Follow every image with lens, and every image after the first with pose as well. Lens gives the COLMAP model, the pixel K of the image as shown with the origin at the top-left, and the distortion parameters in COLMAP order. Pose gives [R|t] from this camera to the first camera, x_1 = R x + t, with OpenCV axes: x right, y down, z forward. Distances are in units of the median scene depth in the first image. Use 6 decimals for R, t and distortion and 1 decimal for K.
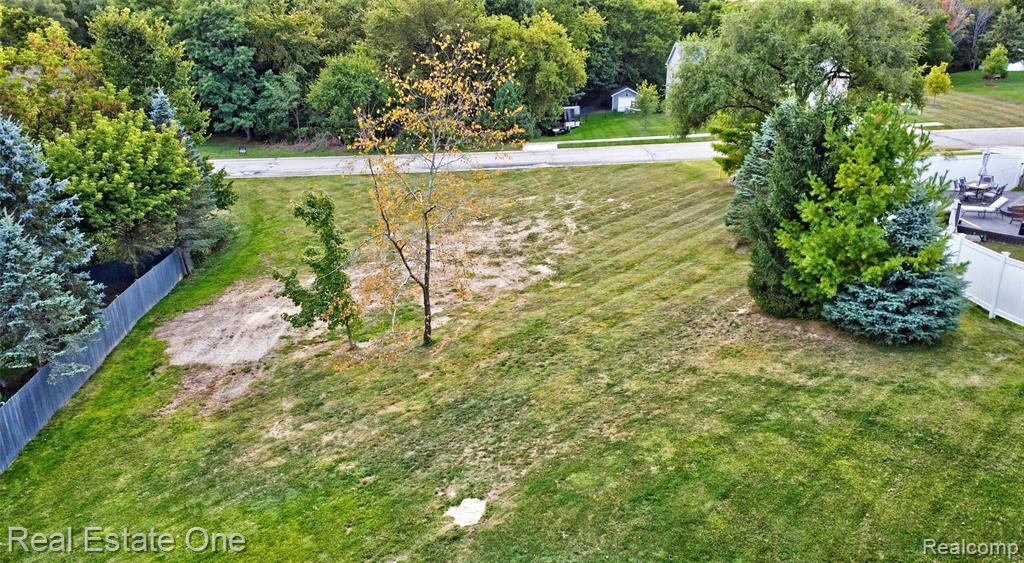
lens RADIAL K [[741.2, 0, 509.2], [0, 741.2, 289.7], [0, 0, 1]] dist [-0.026127, -0.013940]
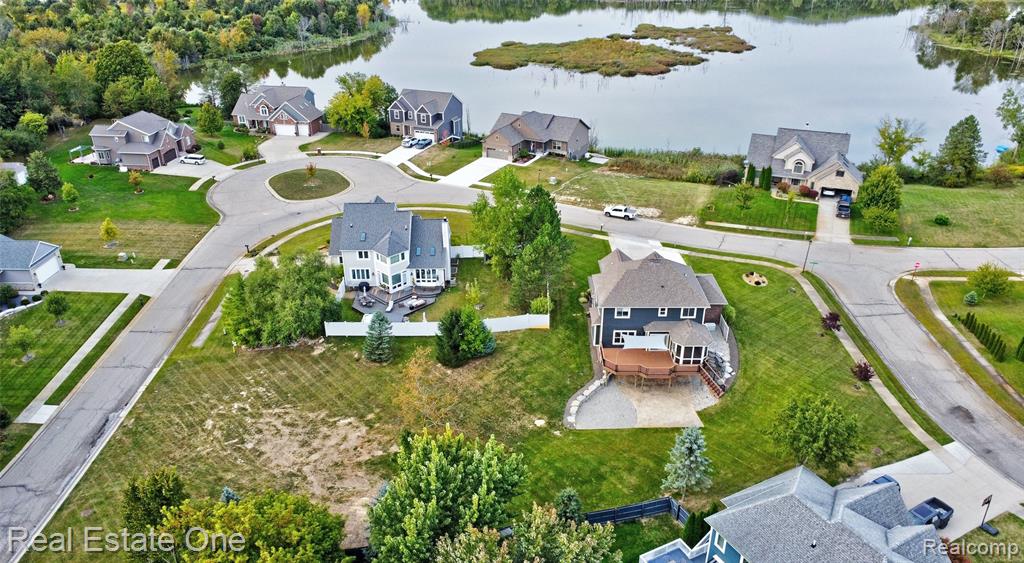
lens RADIAL K [[741.2, 0, 508.6], [0, 741.2, 276.9], [0, 0, 1]] dist [-0.026127, -0.013940]
pose [[-0.002041, -0.433384, 0.901207, -1.008742], [0.355912, 0.841882, 0.405661, -0.638649], [-0.934517, 0.321578, 0.152528, 0.038157]]
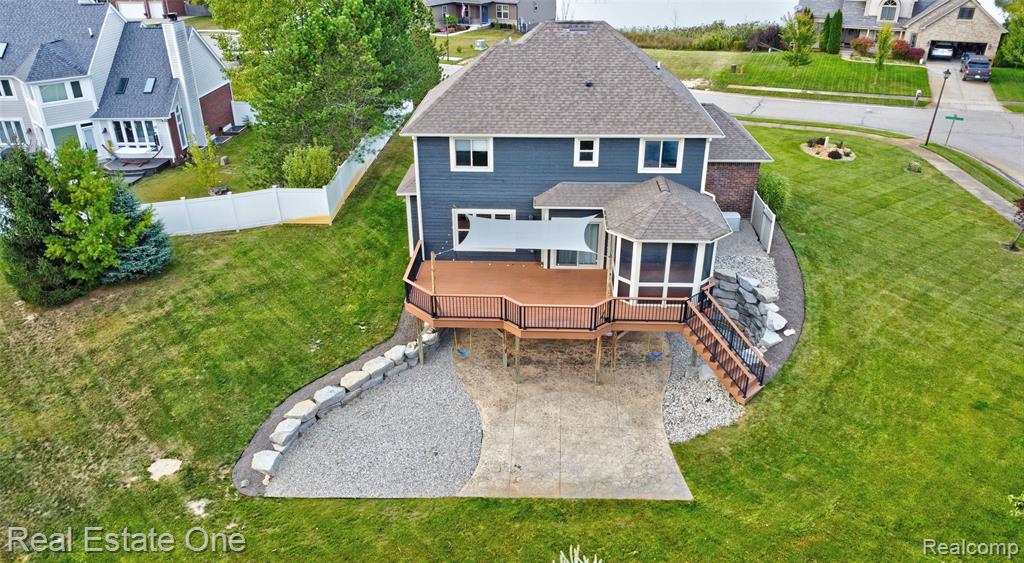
lens RADIAL K [[741.2, 0, 512.0], [0, 741.2, 279.9], [0, 0, 1]] dist [-0.026127, -0.013940]
pose [[0.034661, -0.436978, 0.898804, -0.306020], [0.356378, 0.845626, 0.397380, -0.092401], [-0.933699, 0.306540, 0.185039, -0.014244]]
